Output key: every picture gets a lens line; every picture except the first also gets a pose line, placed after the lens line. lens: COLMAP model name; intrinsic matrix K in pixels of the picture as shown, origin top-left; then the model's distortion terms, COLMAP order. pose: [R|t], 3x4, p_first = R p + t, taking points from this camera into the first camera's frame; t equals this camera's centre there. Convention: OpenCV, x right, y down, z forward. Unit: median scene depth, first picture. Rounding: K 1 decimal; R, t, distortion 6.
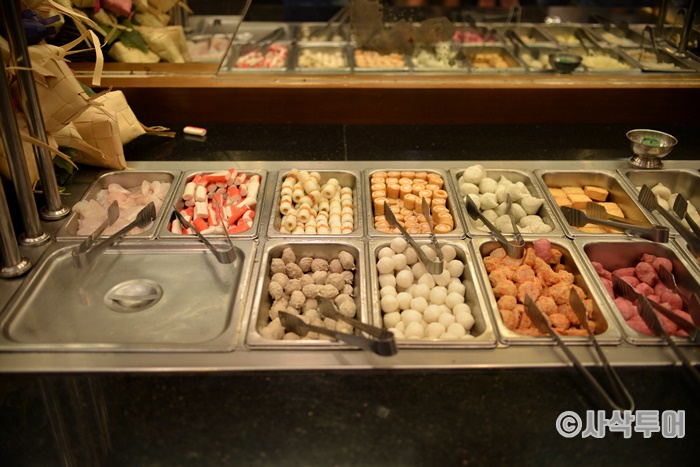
lens RADIAL K [[687.2, 0, 345.6], [0, 687.2, 236.7], [0, 0, 1]] dist [-0.001616, 0.000000]
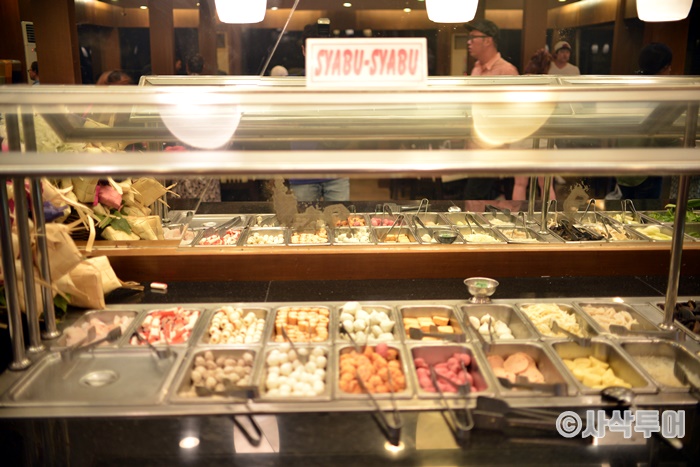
lens RADIAL K [[687.2, 0, 352.8], [0, 687.2, 234.0], [0, 0, 1]] dist [-0.001616, 0.000000]
pose [[0.999769, -0.013519, 0.016690, 0.171144], [0.017685, 0.959115, -0.282465, 0.165377], [-0.012189, 0.282695, 0.959133, -0.407240]]
